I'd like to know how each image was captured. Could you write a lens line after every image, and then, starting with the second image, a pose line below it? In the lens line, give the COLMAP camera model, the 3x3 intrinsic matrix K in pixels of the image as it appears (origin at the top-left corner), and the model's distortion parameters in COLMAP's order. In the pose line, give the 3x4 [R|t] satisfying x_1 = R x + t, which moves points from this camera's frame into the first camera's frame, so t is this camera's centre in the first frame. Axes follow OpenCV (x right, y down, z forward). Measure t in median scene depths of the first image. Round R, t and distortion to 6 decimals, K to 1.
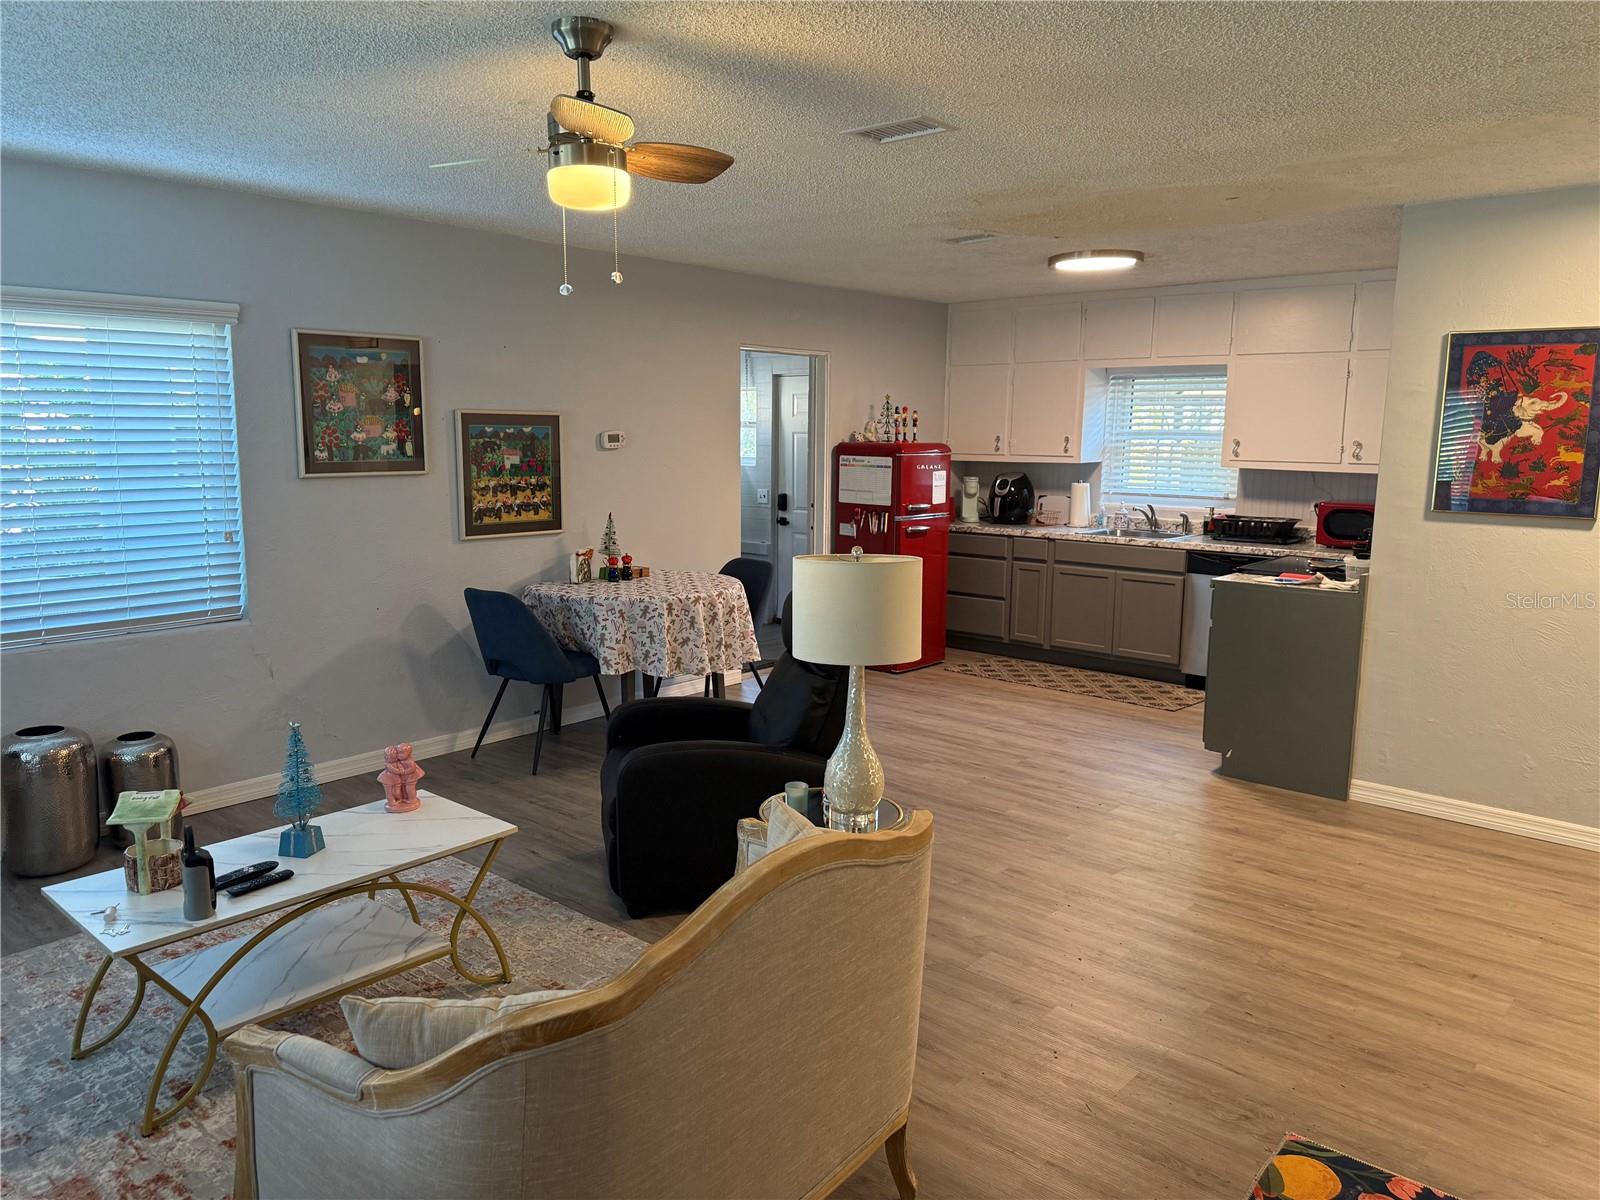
lens RADIAL K [[1114.6, 0, 796.4], [0, 1114.6, 598.3], [0, 0, 1]] dist [0.138777, -0.208471]
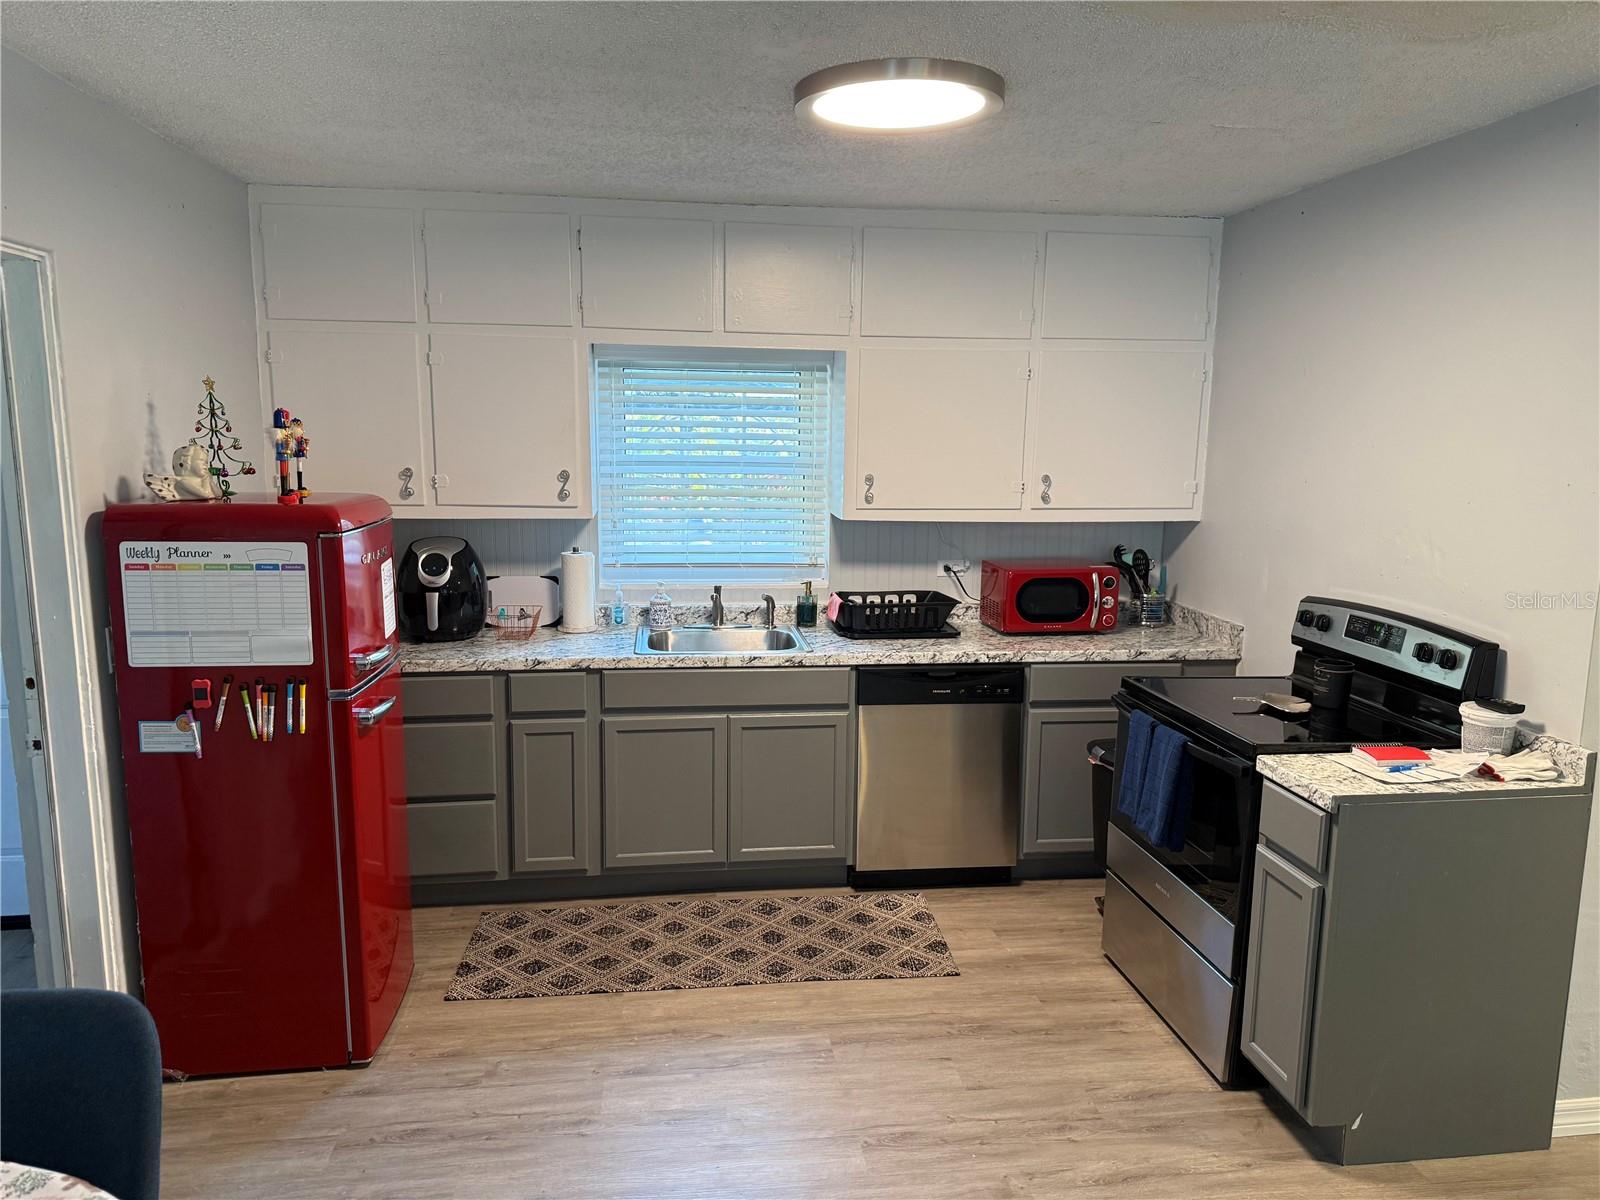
lens RADIAL K [[1116.8, 0, 804.4], [0, 1116.8, 600.1], [0, 0, 1]] dist [0.088520, -0.113936]
pose [[0.659537, -0.118237, 0.742315, -0.121470], [0.110058, 0.992098, 0.060238, -0.144648], [-0.743572, 0.041969, 0.667338, 0.798461]]
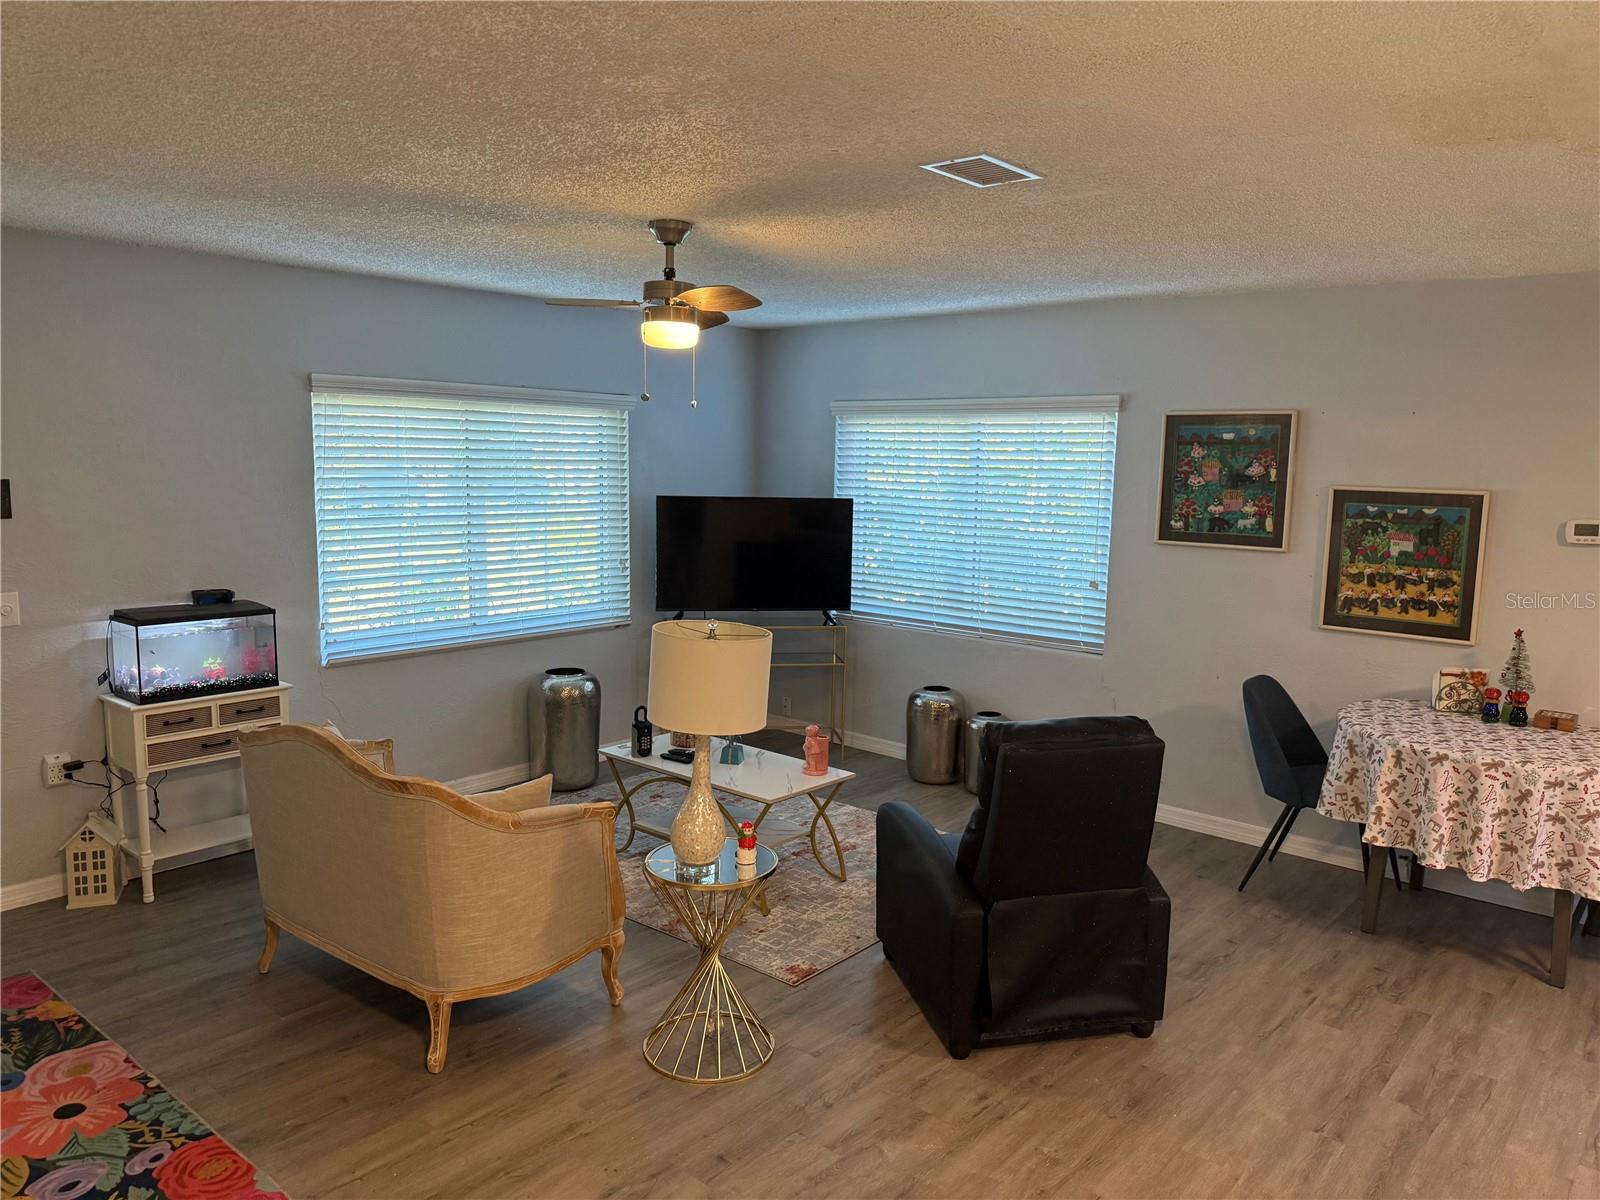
lens RADIAL K [[1116.8, 0, 804.4], [0, 1116.8, 600.1], [0, 0, 1]] dist [0.088520, -0.113936]
pose [[0.012137, 0.126920, -0.991839, 0.593222], [-0.173974, 0.977051, 0.122899, -0.112754], [0.984676, 0.171062, 0.033939, 0.556867]]
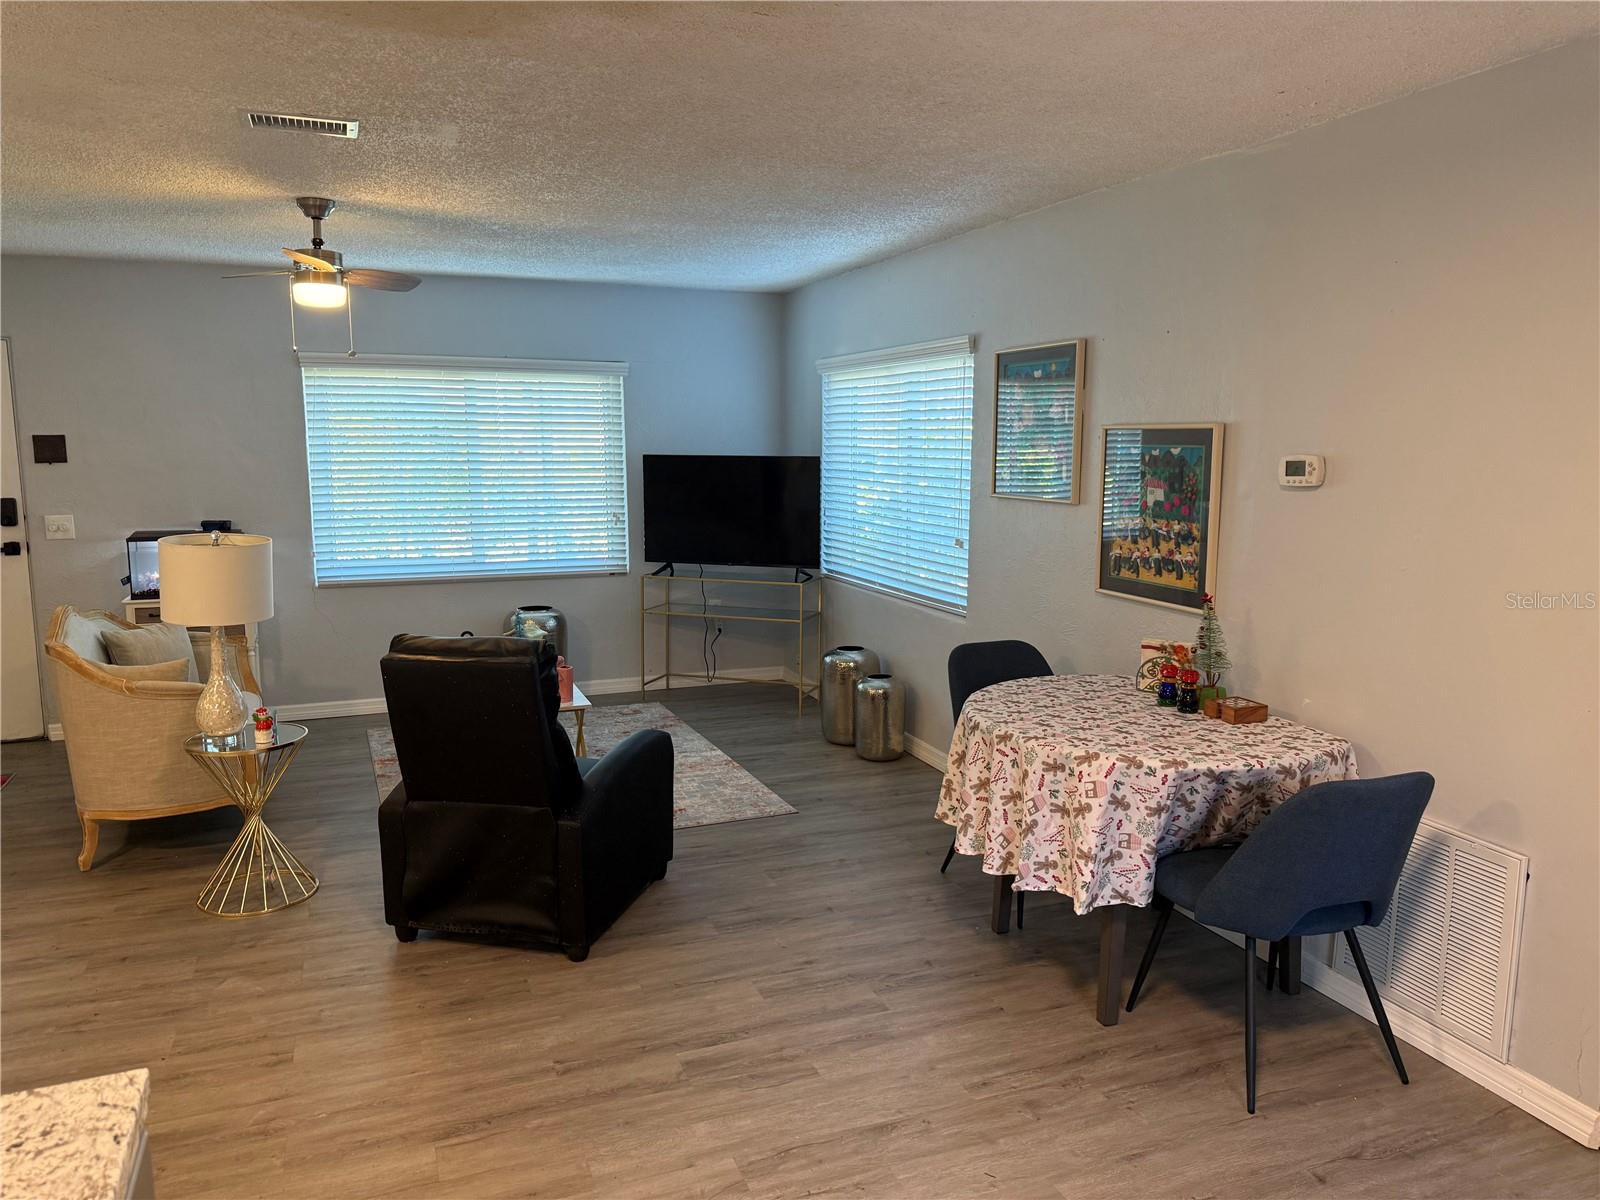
lens RADIAL K [[1116.8, 0, 804.4], [0, 1116.8, 600.1], [0, 0, 1]] dist [0.088520, -0.113936]
pose [[-0.453051, 0.122862, -0.882978, 0.478396], [-0.142928, 0.967635, 0.207977, -0.177674], [0.879952, 0.220427, -0.420828, 1.143580]]
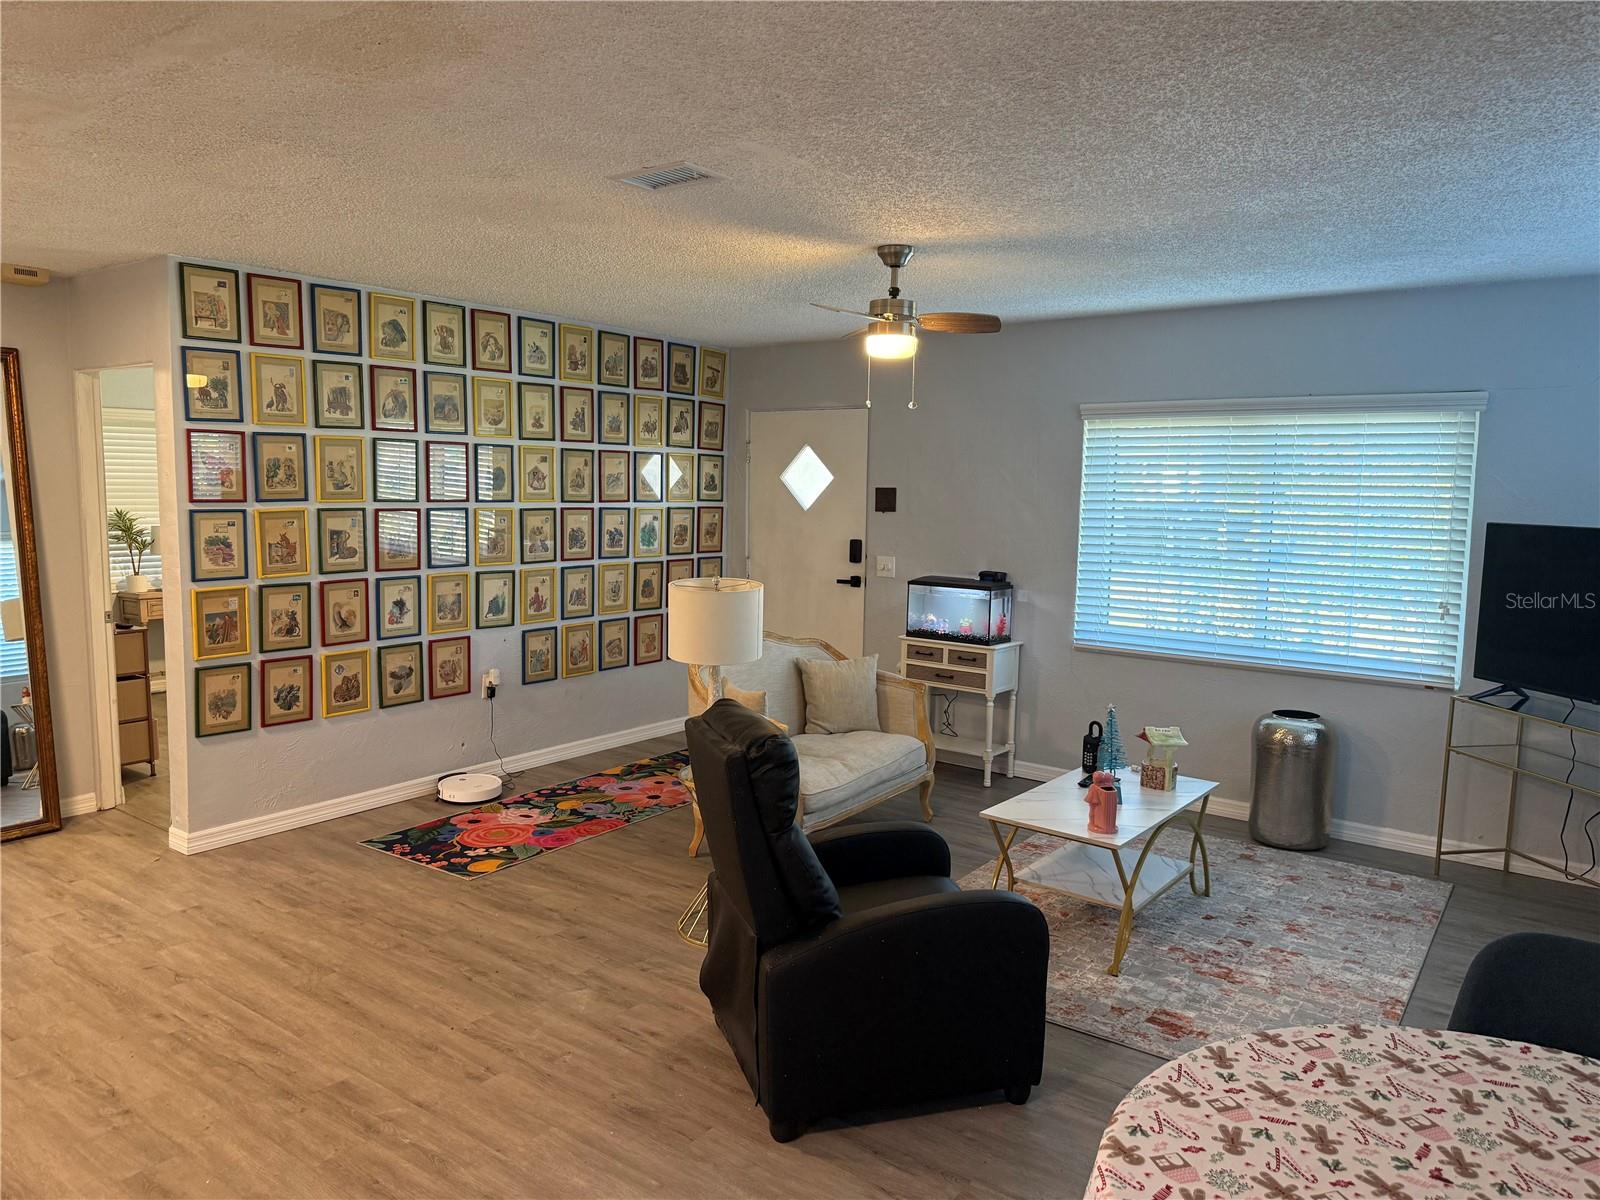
lens RADIAL K [[1111.7, 0, 795.6], [0, 1111.7, 601.3], [0, 0, 1]] dist [0.150232, -0.326101]
pose [[-0.996957, -0.014826, -0.076534, 0.033237], [-0.034364, 0.964798, 0.260738, -0.199201], [0.069975, 0.262574, -0.962371, 1.236176]]
